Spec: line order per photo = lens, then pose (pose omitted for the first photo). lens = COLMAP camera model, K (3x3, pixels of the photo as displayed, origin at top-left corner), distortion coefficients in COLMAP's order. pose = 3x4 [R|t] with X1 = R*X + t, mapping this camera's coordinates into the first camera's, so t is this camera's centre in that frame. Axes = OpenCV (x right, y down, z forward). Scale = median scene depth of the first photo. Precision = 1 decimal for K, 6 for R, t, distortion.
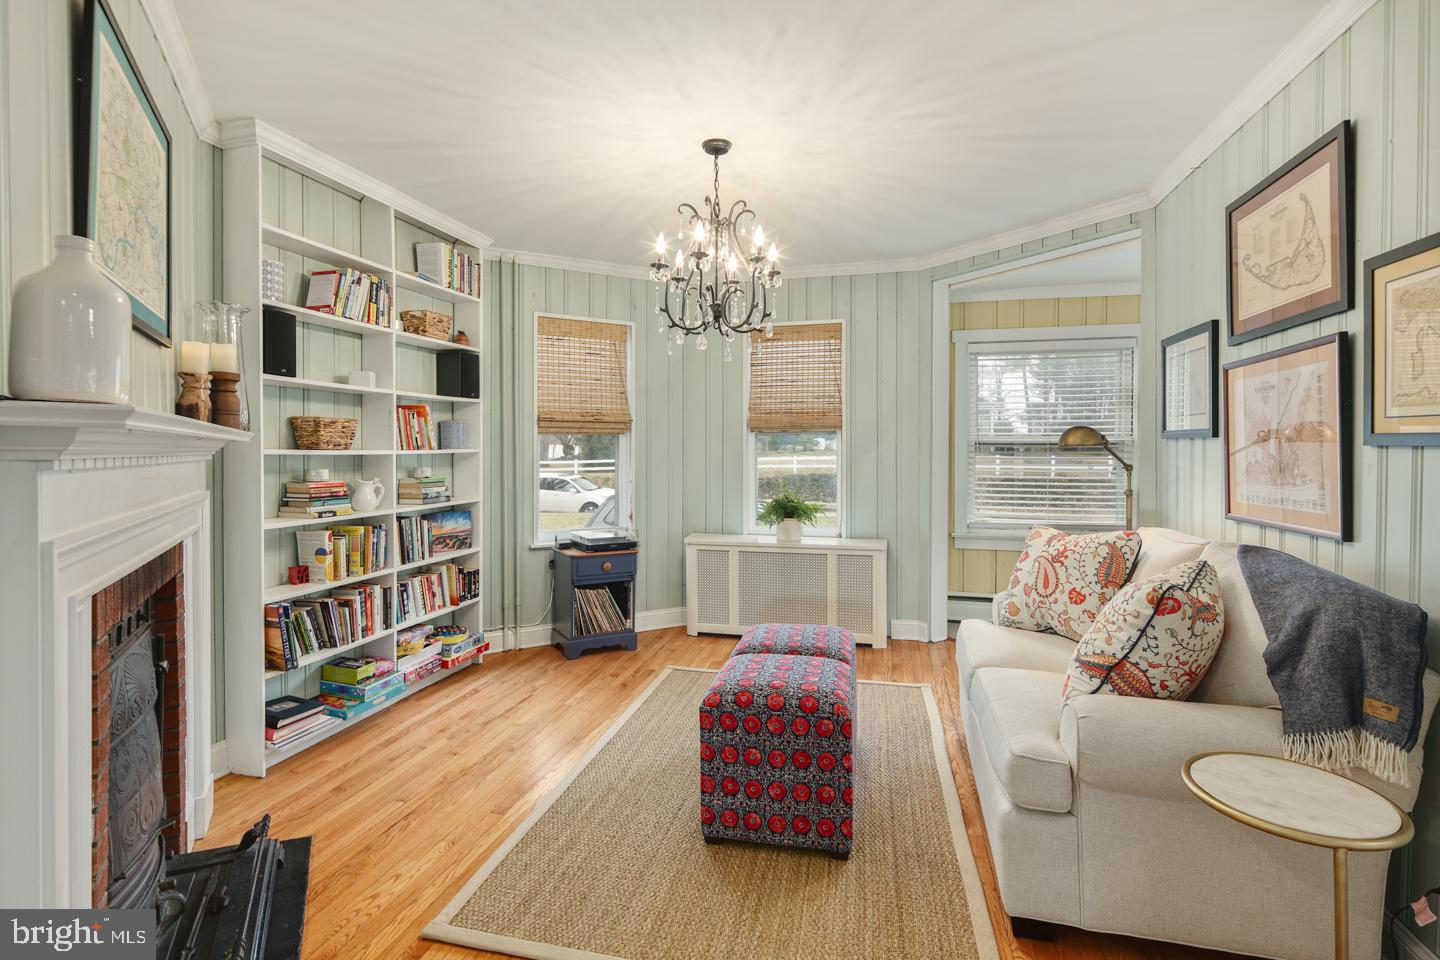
lens RADIAL K [[700.0, 0, 692.9], [0, 700.0, 457.6], [0, 0, 1]] dist [-0.001357, -0.001110]
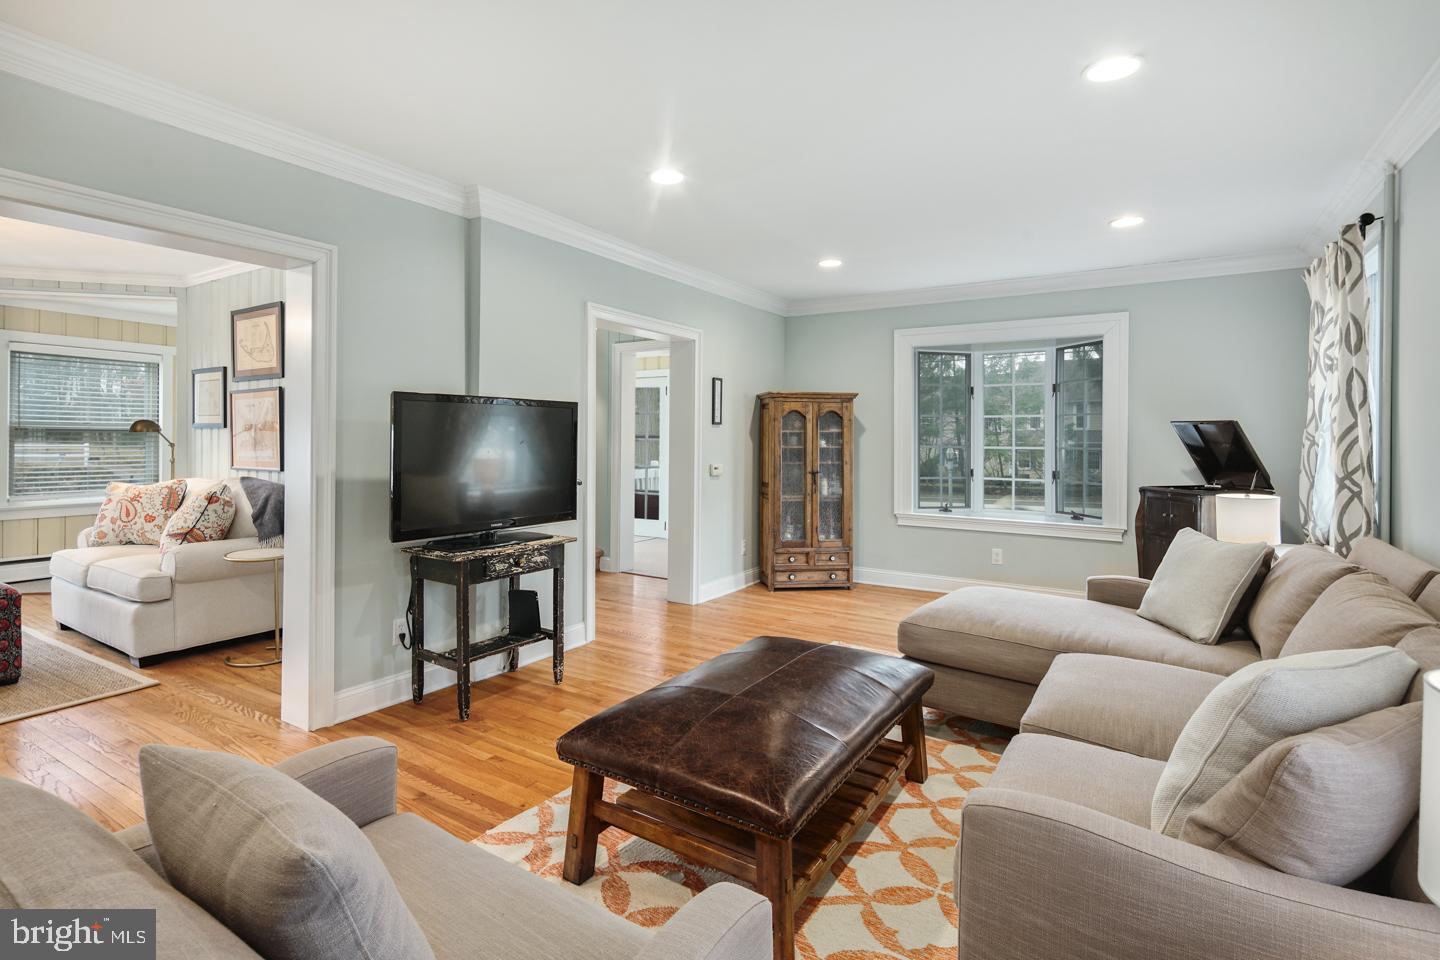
lens RADIAL K [[691.8, 0, 700.6], [0, 691.8, 435.5], [0, 0, 1]] dist [0.000492, 0.000400]
pose [[0.292517, 0.005564, 0.956244, -0.707528], [0.006777, 0.999946, -0.007892, 0.016267], [-0.956236, 0.008789, 0.292463, -0.826374]]
